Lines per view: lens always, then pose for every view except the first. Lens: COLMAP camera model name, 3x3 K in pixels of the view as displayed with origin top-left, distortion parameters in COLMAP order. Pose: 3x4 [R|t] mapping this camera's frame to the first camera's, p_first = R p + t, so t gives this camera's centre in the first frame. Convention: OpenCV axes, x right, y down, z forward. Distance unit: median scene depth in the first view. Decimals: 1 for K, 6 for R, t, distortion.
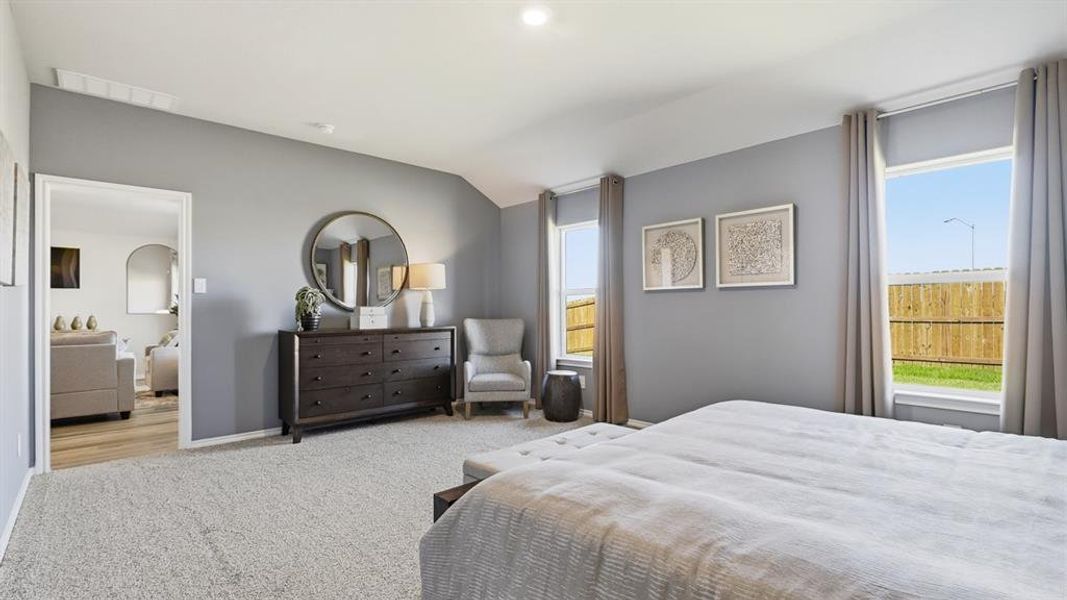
lens RADIAL K [[489.1, 0, 534.8], [0, 489.1, 311.5], [0, 0, 1]] dist [0.000522, -0.000339]
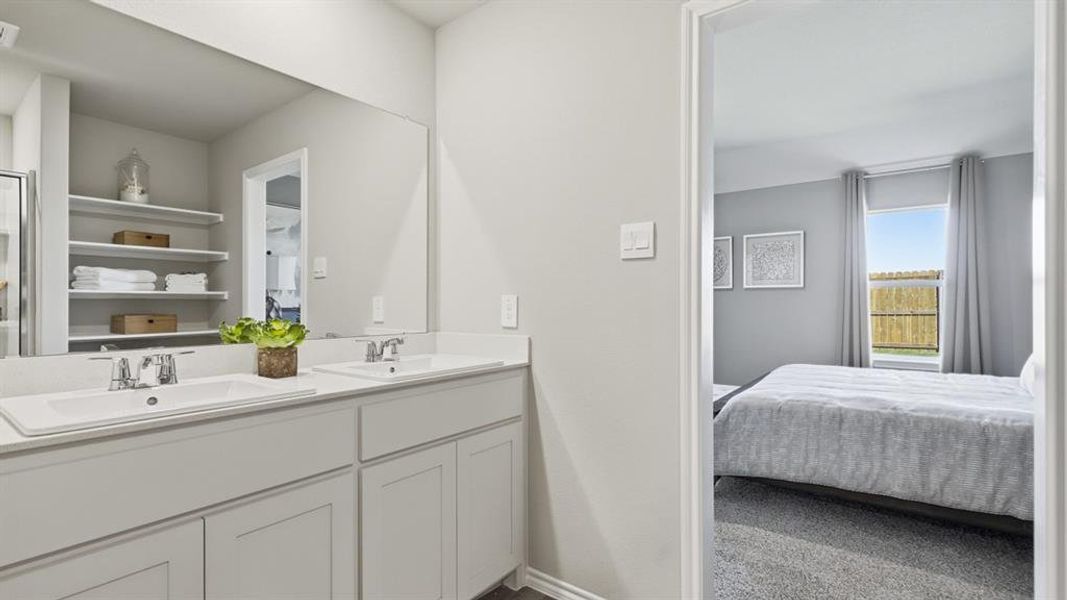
lens RADIAL K [[485.6, 0, 537.3], [0, 485.6, 304.9], [0, 0, 1]] dist [-0.000169, 0.000423]
pose [[0.986149, 0.002851, 0.165839, -0.540577], [-0.002447, 0.999994, -0.002642, 0.003366], [-0.165845, 0.002200, 0.986149, -0.308851]]
